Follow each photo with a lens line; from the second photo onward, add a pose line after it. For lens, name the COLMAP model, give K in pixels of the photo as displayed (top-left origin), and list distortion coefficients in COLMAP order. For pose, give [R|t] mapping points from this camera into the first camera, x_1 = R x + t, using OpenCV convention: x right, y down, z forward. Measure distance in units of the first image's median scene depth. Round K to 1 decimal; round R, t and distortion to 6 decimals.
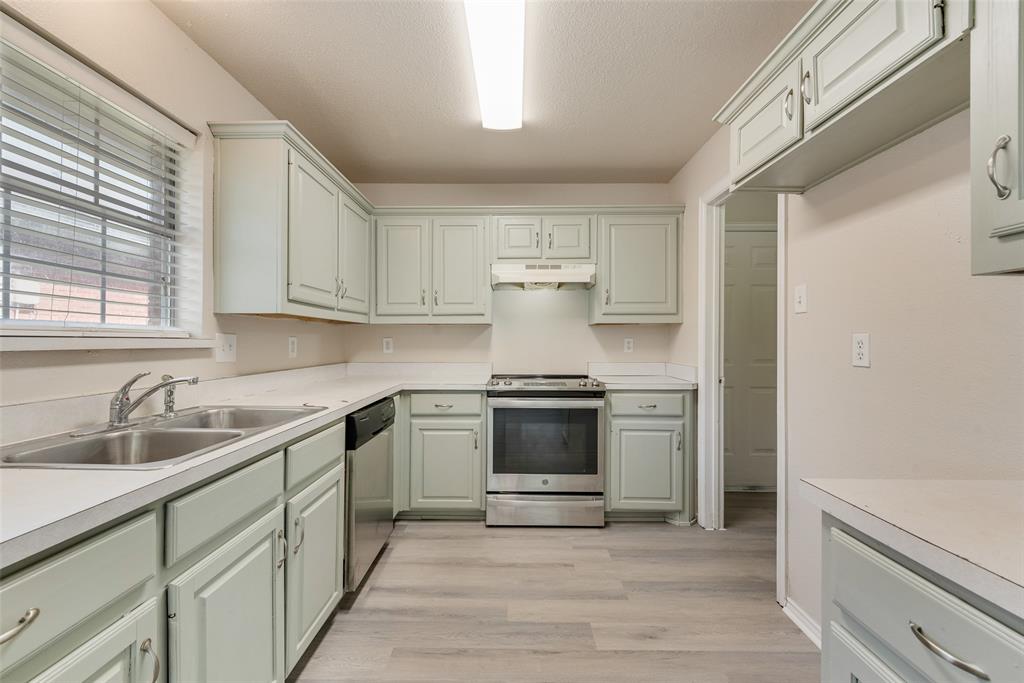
lens RADIAL K [[404.4, 0, 510.1], [0, 404.4, 314.0], [0, 0, 1]] dist [-0.001626, -0.000276]
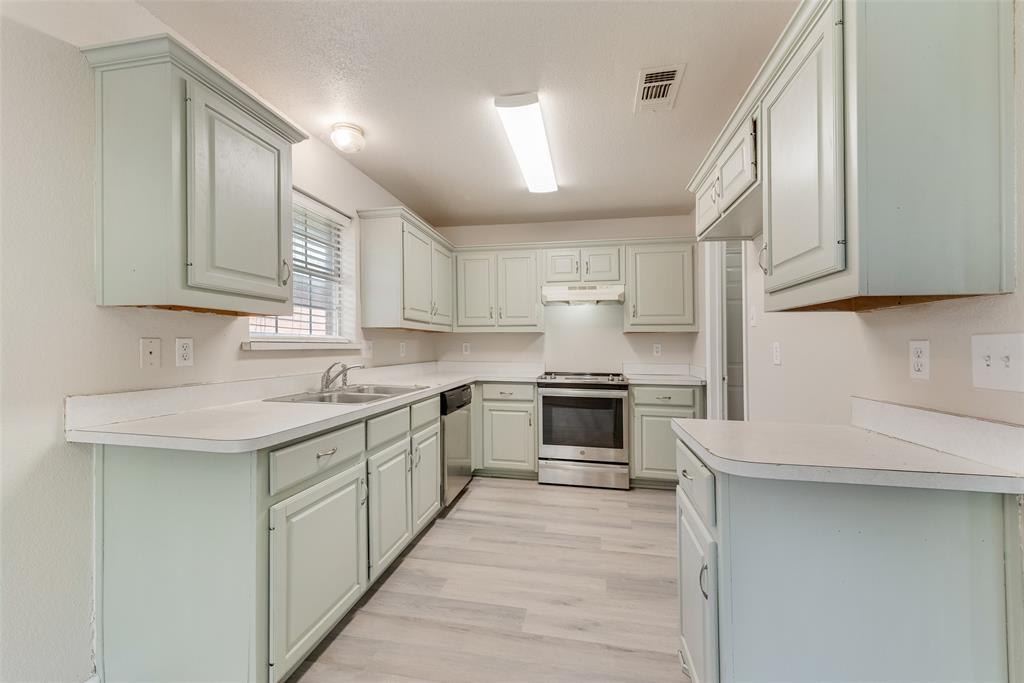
lens RADIAL K [[402.7, 0, 509.5], [0, 402.7, 346.3], [0, 0, 1]] dist [-0.000450, -0.000078]
pose [[0.982292, 0.005262, -0.187284, 0.107842], [0.007607, 0.997661, 0.067928, -0.023614], [0.187203, -0.068150, 0.979954, -0.340614]]
